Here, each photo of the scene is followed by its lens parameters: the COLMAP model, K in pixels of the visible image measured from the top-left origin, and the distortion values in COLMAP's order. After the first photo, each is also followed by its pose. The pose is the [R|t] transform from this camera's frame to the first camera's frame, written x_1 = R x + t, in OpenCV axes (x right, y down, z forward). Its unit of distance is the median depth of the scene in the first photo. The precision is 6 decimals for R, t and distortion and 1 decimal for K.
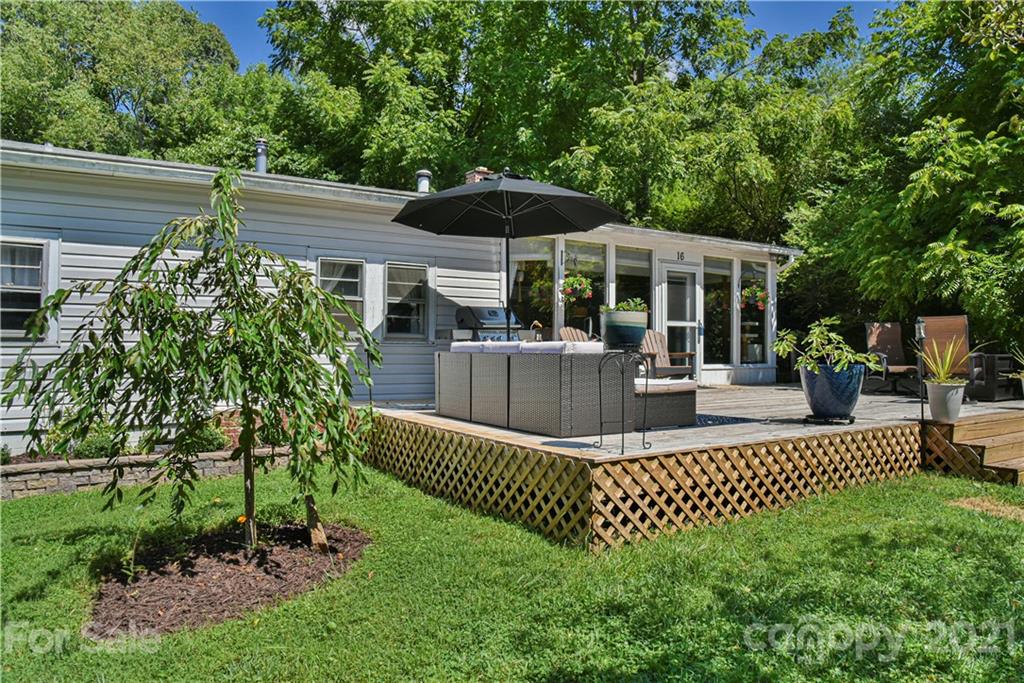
lens RADIAL K [[701.1, 0, 512.5], [0, 701.1, 344.0], [0, 0, 1]] dist [-0.077995, -0.000177]
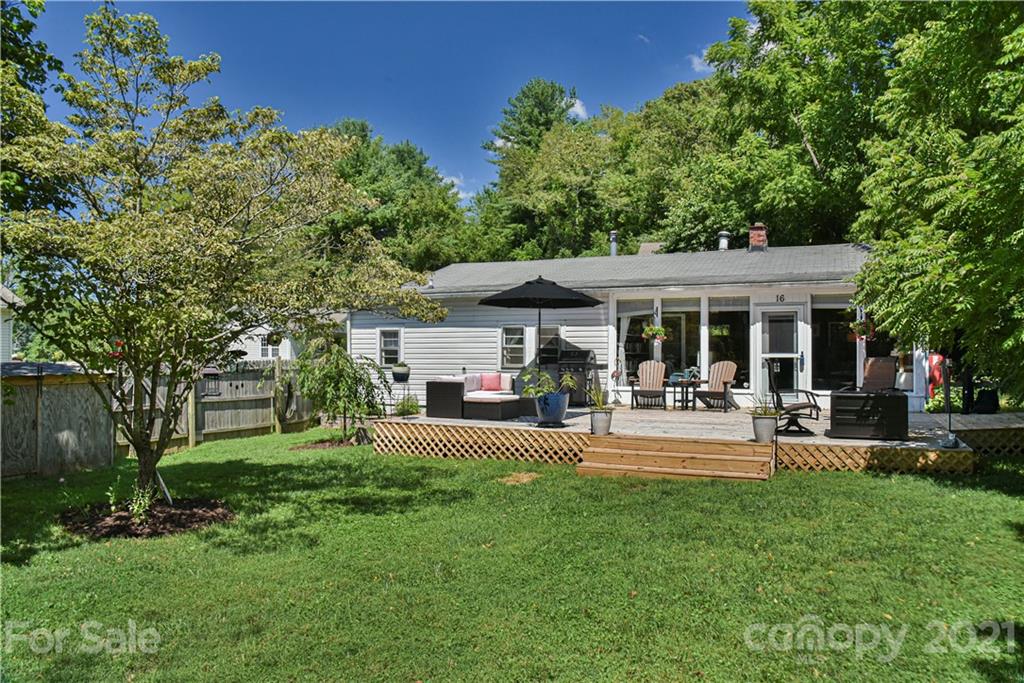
lens RADIAL K [[701.1, 0, 512.5], [0, 701.1, 344.0], [0, 0, 1]] dist [-0.077995, -0.000177]
pose [[0.509580, -0.009988, -0.860365, 1.276188], [0.004568, 0.999950, -0.008903, -0.051260], [0.860411, 0.000606, 0.509600, 0.027698]]
